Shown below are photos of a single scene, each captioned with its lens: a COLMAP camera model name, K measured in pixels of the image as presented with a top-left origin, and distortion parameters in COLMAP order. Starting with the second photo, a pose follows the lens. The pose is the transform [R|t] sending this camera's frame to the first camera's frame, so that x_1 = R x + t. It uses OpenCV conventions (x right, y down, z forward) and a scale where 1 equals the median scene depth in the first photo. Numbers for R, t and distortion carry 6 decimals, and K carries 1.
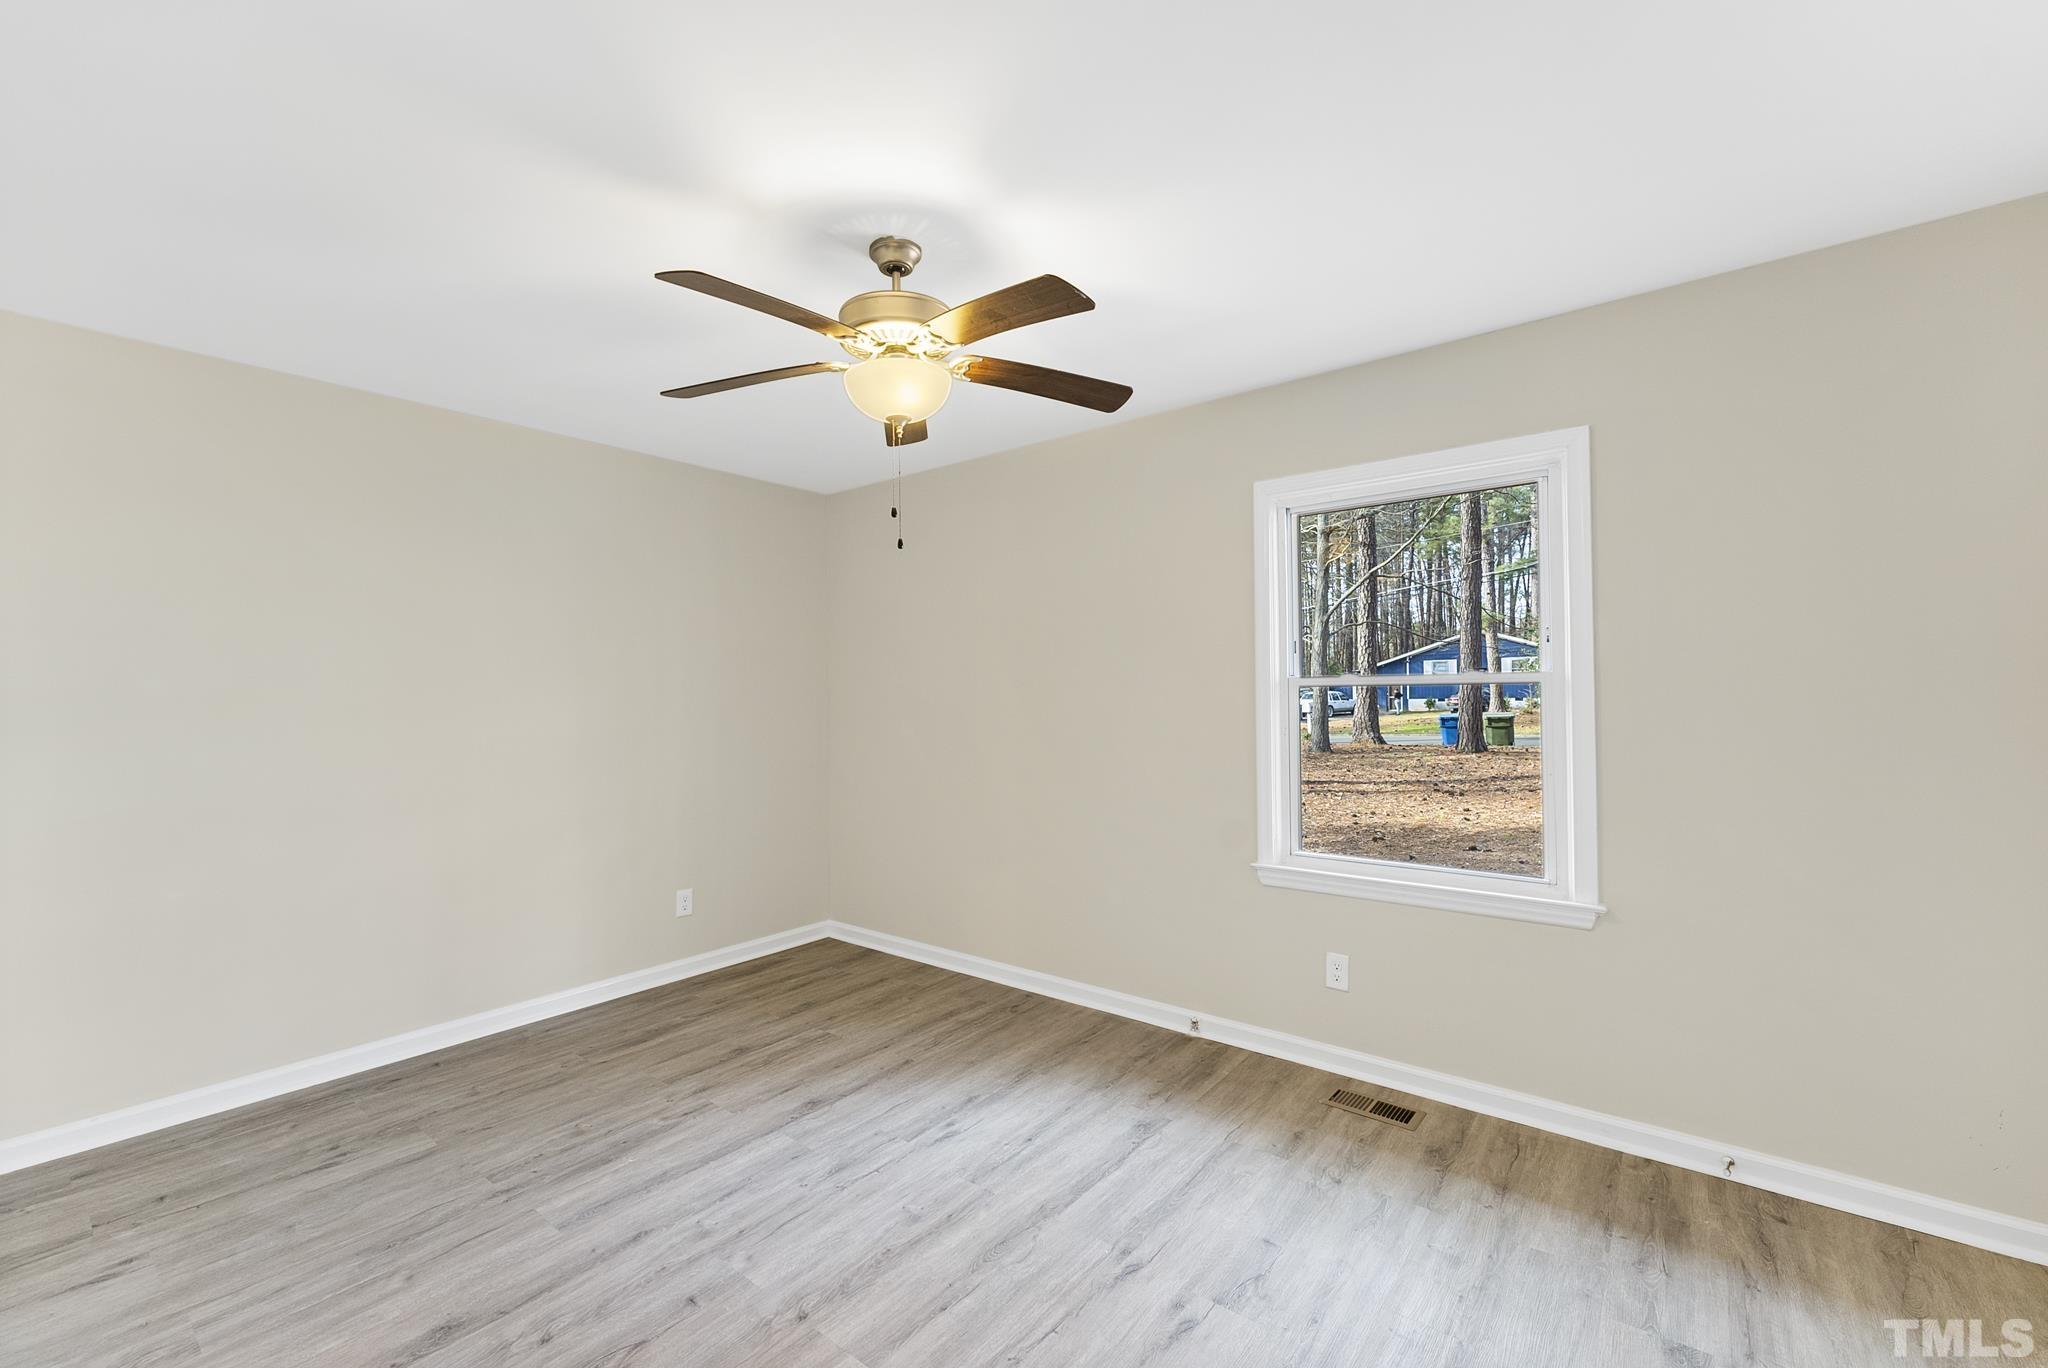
lens RADIAL K [[819.0, 0, 1024.0], [0, 819.0, 684.0], [0, 0, 1]] dist [-0.000915, -0.000350]
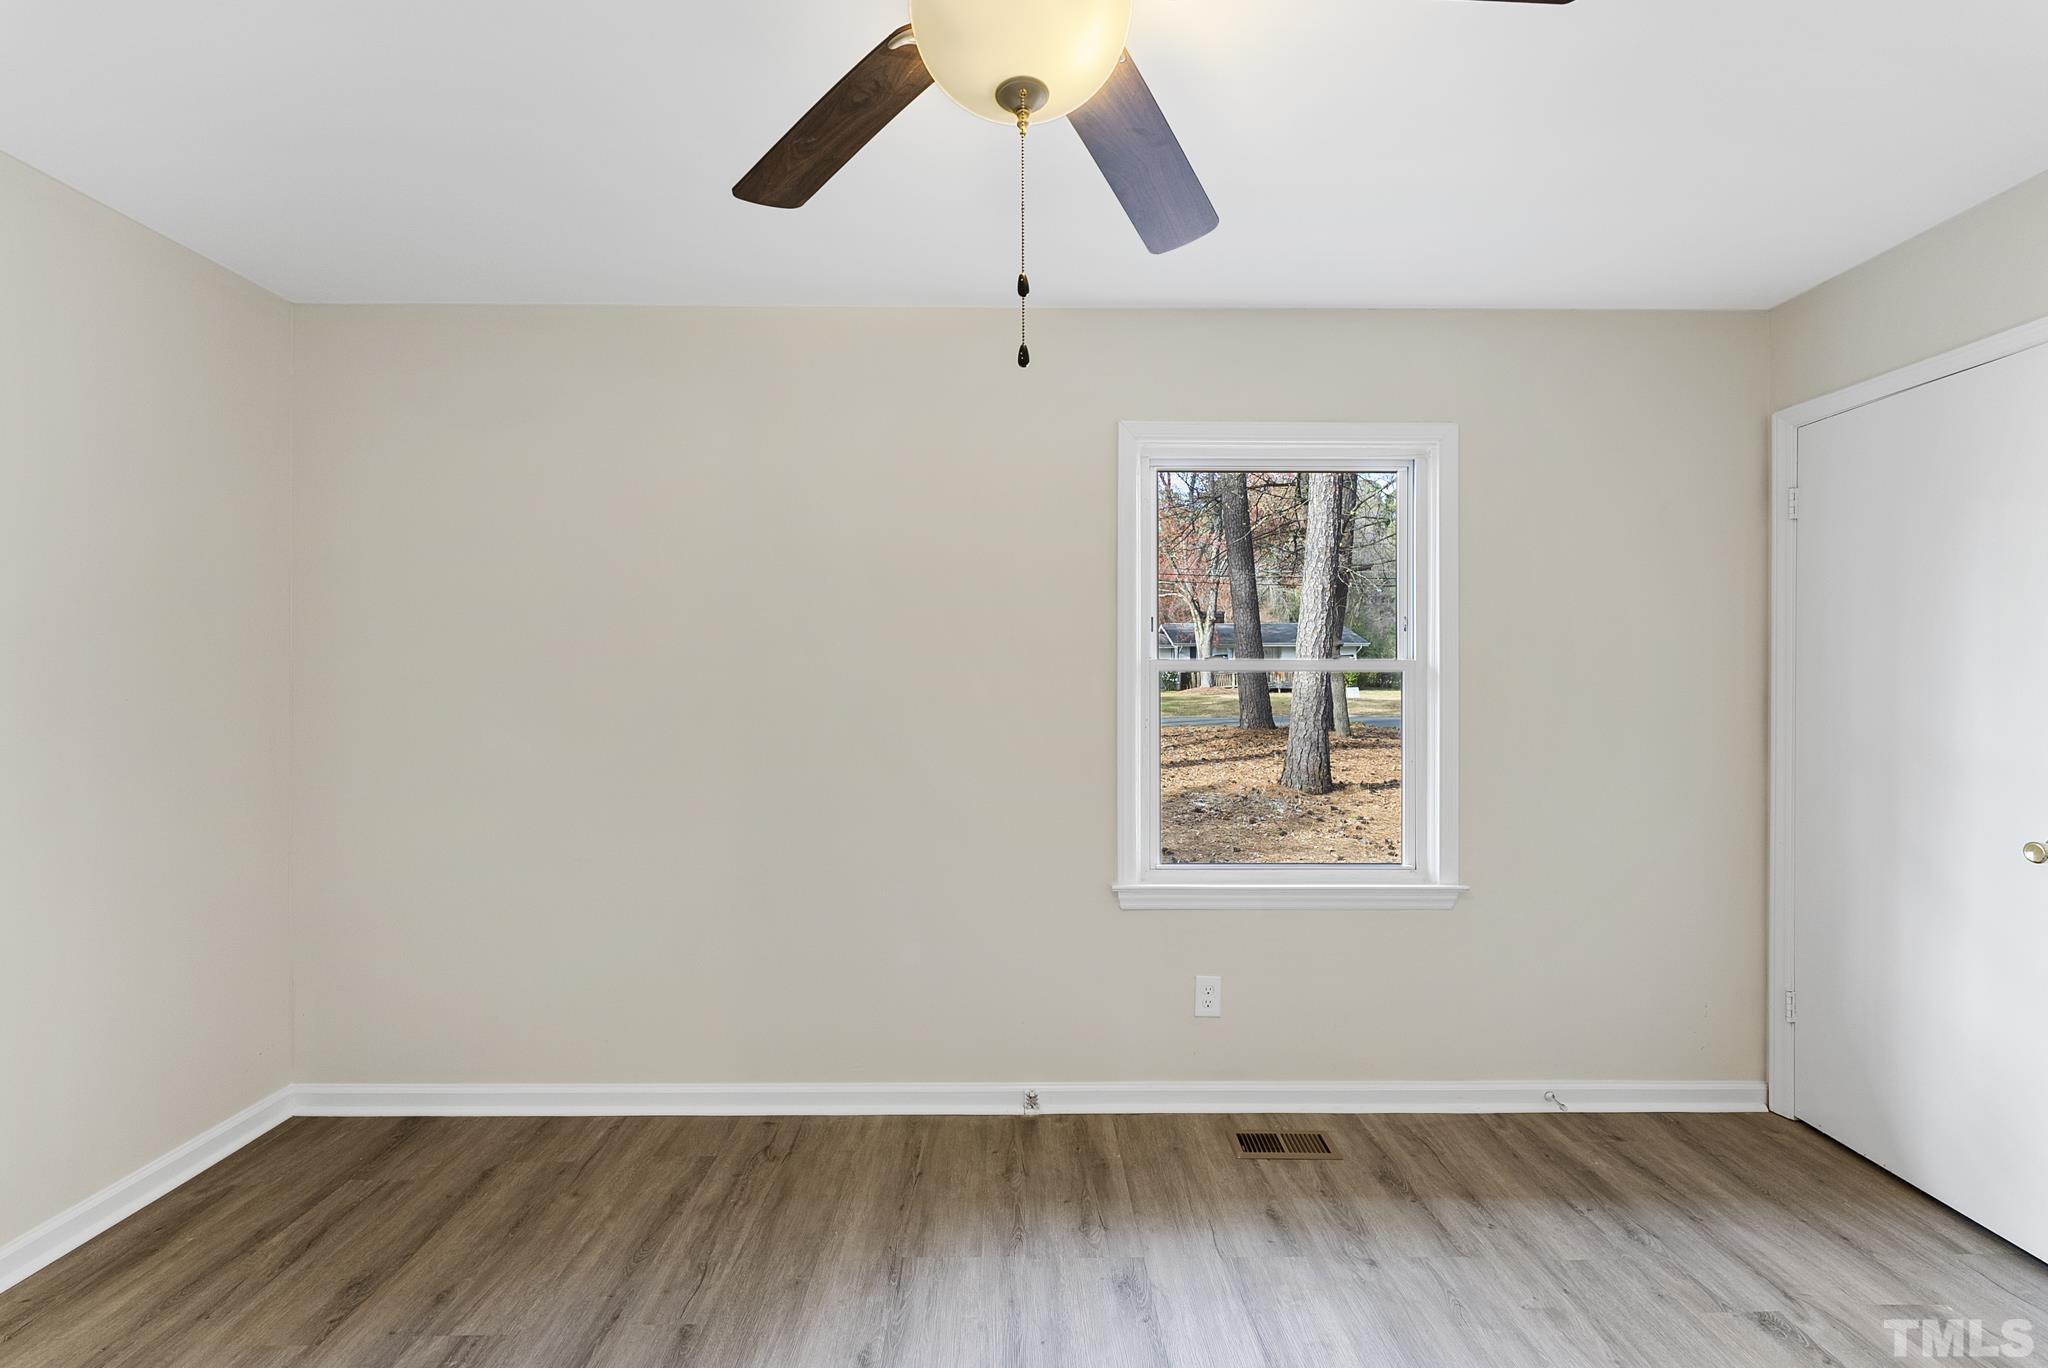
lens RADIAL K [[819.0, 0, 1024.0], [0, 819.0, 684.0], [0, 0, 1]] dist [-0.000915, -0.000350]
pose [[0.782485, 0.008442, 0.622613, -0.308798], [-0.017045, 0.999824, 0.007865, 0.012324], [-0.622437, -0.016766, 0.782491, 0.424868]]
